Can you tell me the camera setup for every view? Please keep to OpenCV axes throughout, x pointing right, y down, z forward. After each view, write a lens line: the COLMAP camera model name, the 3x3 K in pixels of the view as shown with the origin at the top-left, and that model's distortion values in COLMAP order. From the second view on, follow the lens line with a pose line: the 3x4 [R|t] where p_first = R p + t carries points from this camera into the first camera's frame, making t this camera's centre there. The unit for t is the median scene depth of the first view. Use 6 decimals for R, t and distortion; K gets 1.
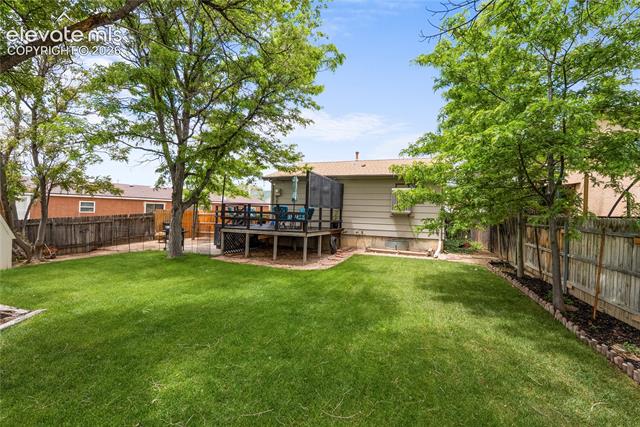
lens RADIAL K [[284.2, 0, 320.3], [0, 284.2, 213.1], [0, 0, 1]] dist [-0.000532, -0.000280]
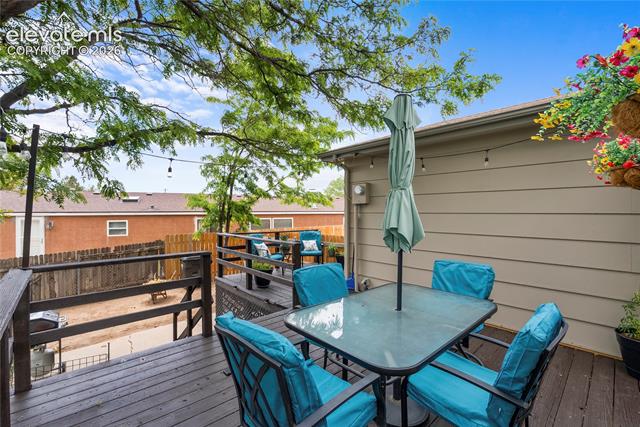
lens RADIAL K [[284.2, 0, 320.4], [0, 284.2, 213.9], [0, 0, 1]] dist [-0.000532, -0.000280]
pose [[0.885800, -0.020984, -0.463592, -0.041371], [0.022617, 0.999742, -0.002037, -0.055591], [0.463516, -0.008681, 0.886046, 0.758014]]
